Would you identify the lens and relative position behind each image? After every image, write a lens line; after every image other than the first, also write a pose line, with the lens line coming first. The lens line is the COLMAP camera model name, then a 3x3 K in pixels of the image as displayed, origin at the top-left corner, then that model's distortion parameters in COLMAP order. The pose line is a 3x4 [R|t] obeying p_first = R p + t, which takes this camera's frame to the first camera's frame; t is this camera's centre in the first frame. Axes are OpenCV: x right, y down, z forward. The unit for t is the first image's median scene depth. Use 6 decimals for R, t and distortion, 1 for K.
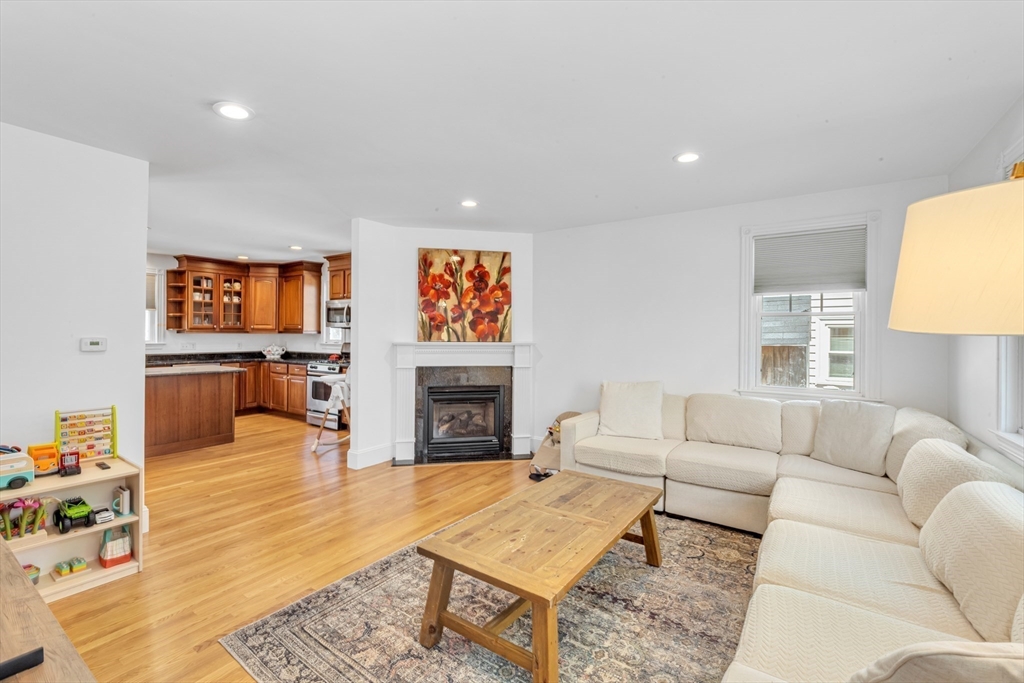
lens RADIAL K [[426.2, 0, 501.9], [0, 426.2, 333.9], [0, 0, 1]] dist [0.006503, -0.000428]
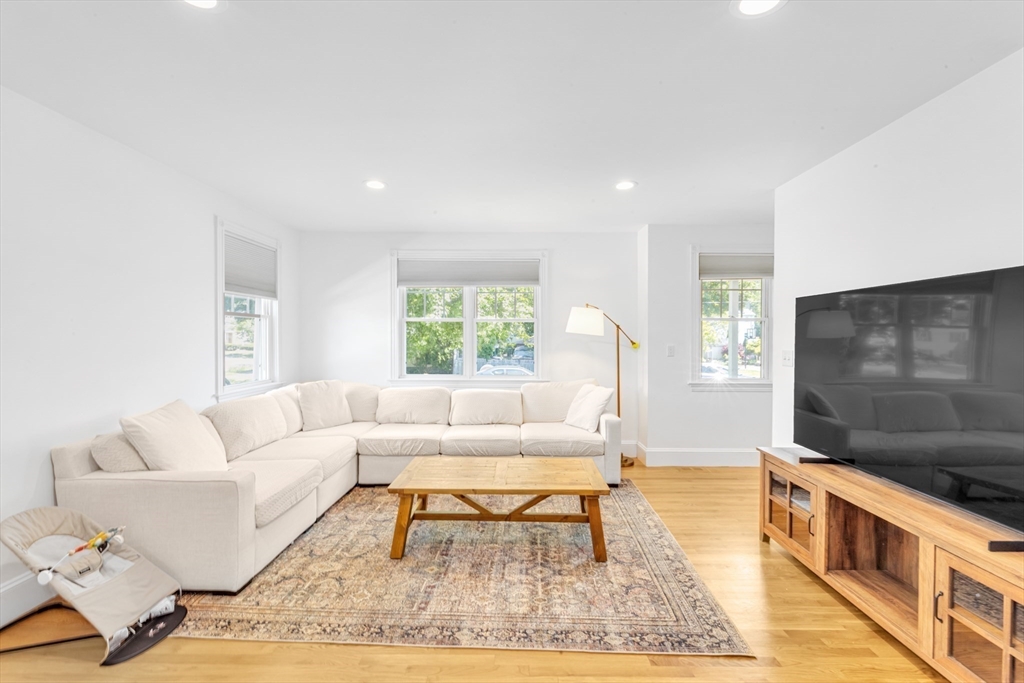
lens RADIAL K [[426.2, 0, 521.5], [0, 426.2, 340.8], [0, 0, 1]] dist [0.006503, -0.000428]
pose [[-0.569278, -0.018809, 0.821930, -1.076164], [-0.007877, 0.999817, 0.017424, -0.009465], [-0.822108, 0.003445, -0.569322, 1.871626]]
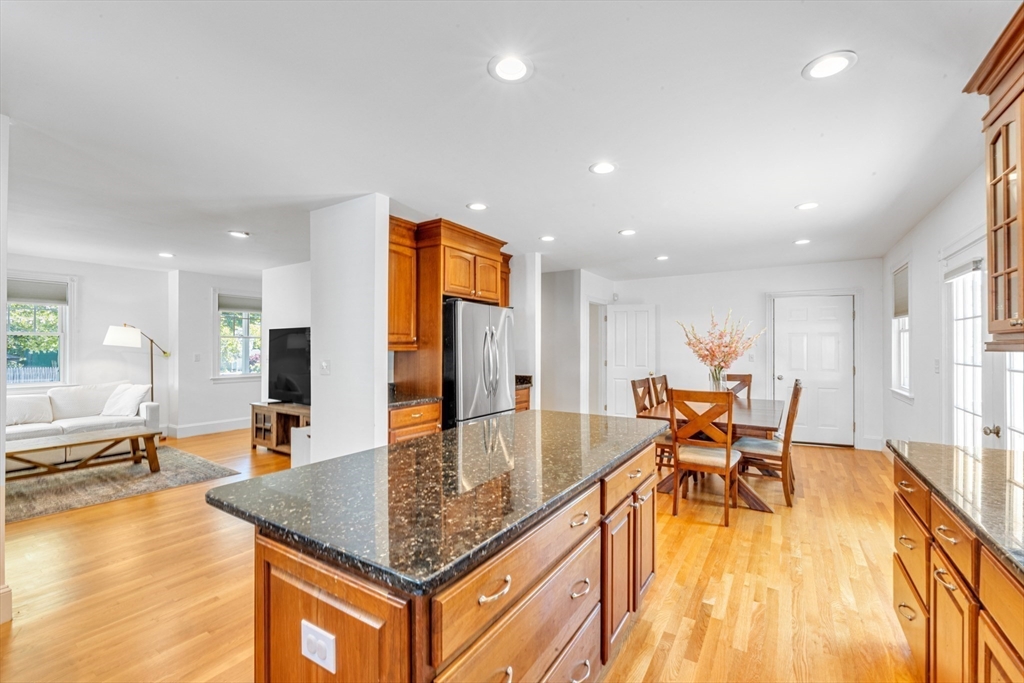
lens RADIAL K [[426.2, 0, 506.2], [0, 426.2, 344.1], [0, 0, 1]] dist [0.006503, -0.000428]
pose [[-0.999859, -0.008188, -0.014677, -2.034888], [-0.008072, 0.999936, -0.007976, -0.020065], [0.014741, -0.007857, -0.999860, 3.310634]]
